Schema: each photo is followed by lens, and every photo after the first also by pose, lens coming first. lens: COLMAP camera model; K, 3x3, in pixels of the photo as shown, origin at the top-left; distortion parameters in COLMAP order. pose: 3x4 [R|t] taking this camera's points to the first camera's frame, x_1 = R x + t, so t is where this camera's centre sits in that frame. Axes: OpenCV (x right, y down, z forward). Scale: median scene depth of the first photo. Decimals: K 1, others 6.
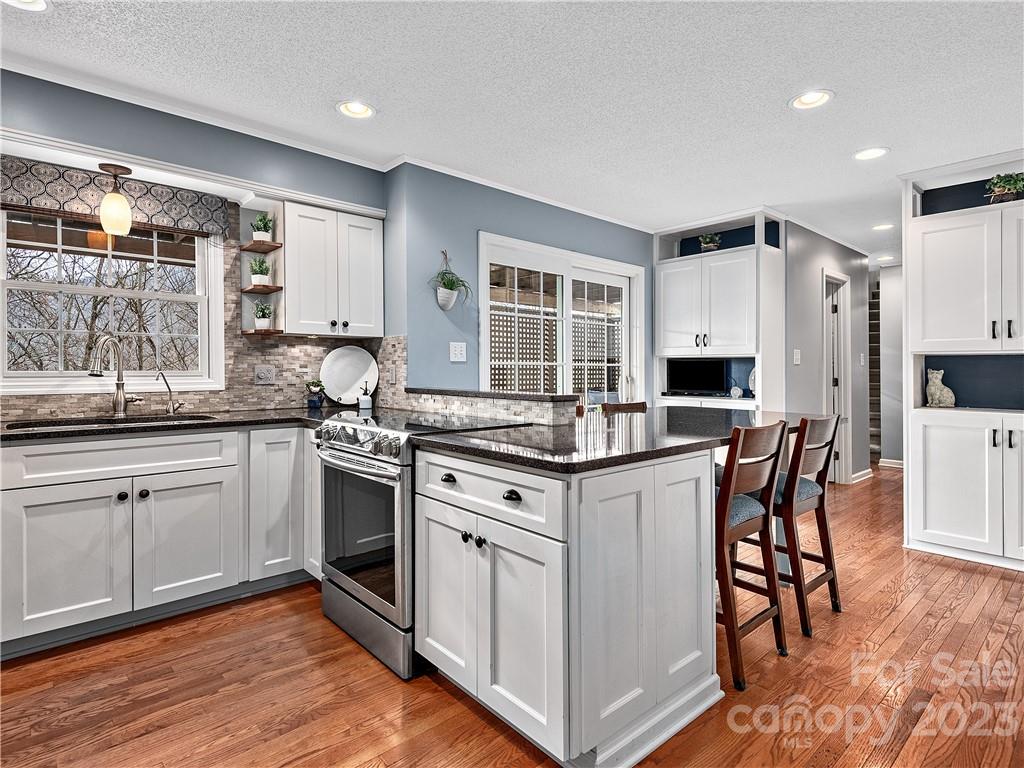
lens RADIAL K [[544.2, 0, 519.4], [0, 544.2, 365.3], [0, 0, 1]] dist [0.002352, -0.000301]
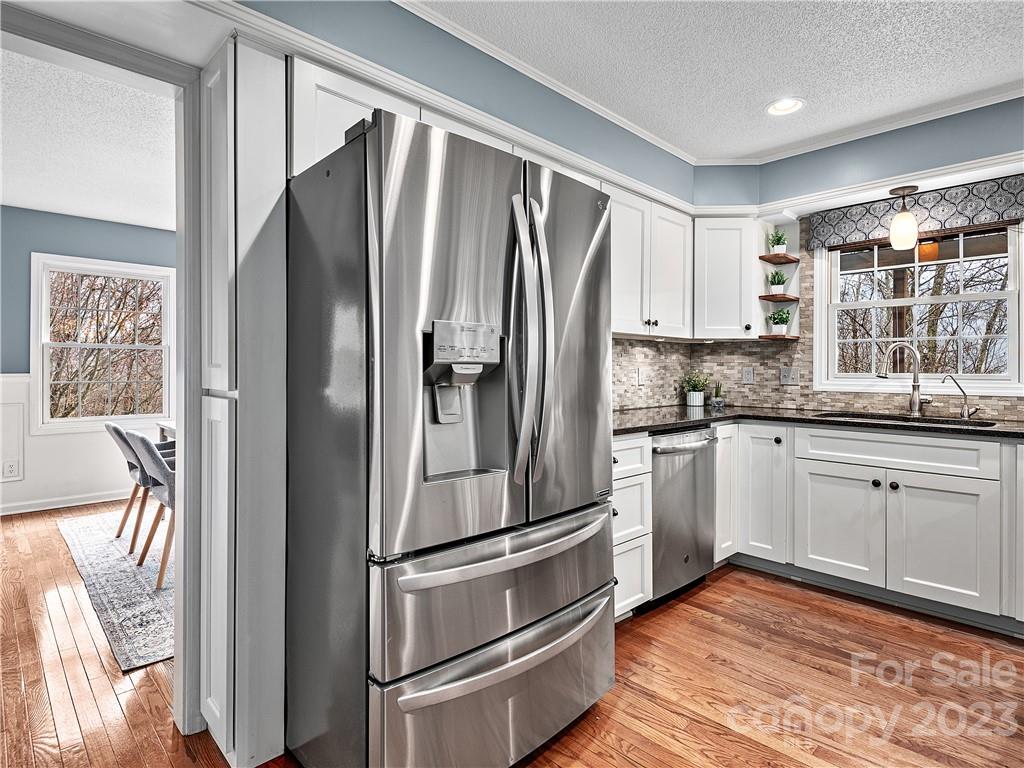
lens RADIAL K [[544.2, 0, 519.4], [0, 544.2, 365.3], [0, 0, 1]] dist [0.002352, -0.000301]
pose [[0.044363, -0.008725, -0.998977, 0.335039], [0.000391, 0.999962, -0.008716, 0.003466], [0.999015, -0.000003, 0.044365, 0.182032]]
